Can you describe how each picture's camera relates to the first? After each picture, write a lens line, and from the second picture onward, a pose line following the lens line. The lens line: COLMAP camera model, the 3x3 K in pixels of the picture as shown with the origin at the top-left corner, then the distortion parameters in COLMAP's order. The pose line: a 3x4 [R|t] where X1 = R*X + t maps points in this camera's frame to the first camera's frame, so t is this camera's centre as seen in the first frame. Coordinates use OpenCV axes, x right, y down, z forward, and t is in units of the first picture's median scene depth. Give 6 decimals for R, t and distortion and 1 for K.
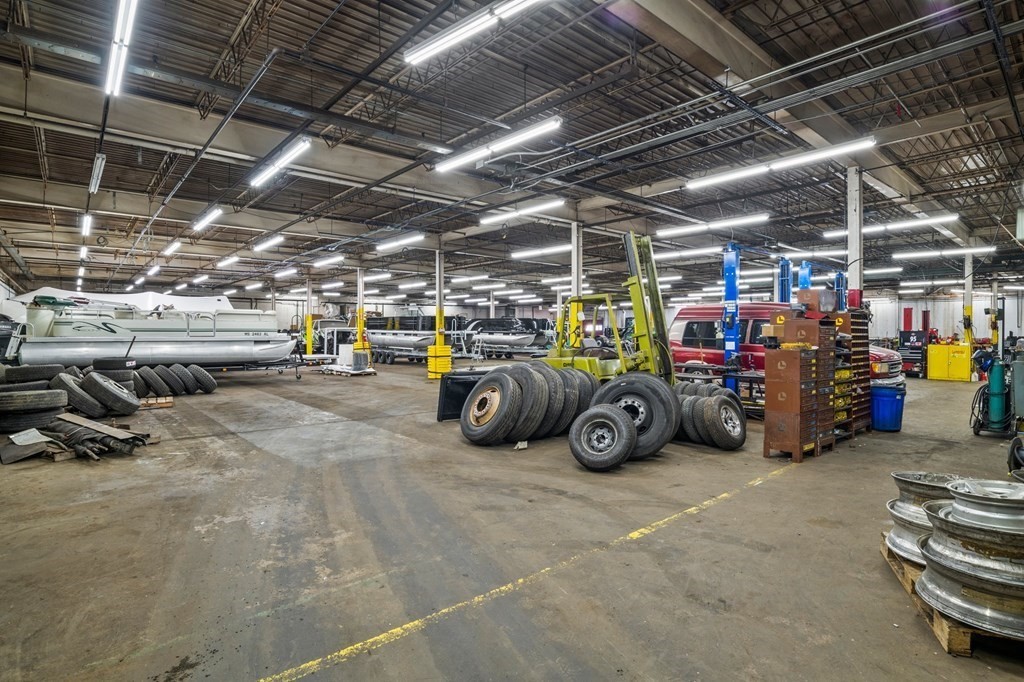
lens RADIAL K [[523.7, 0, 503.8], [0, 523.7, 342.6], [0, 0, 1]] dist [-0.016906, 0.001148]
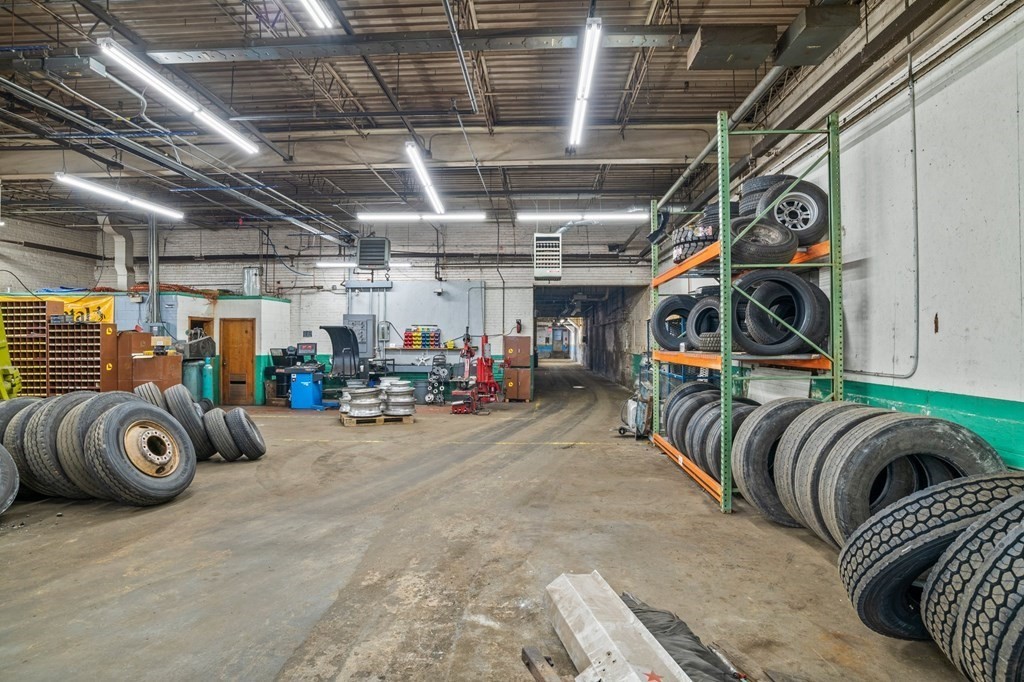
lens RADIAL K [[523.7, 0, 510.9], [0, 523.7, 338.2], [0, 0, 1]] dist [-0.016906, 0.001148]
pose [[-0.729202, 0.000151, 0.684299, -1.305168], [0.011611, 0.999859, 0.012153, -0.042143], [-0.684200, 0.016807, -0.729100, 1.797903]]
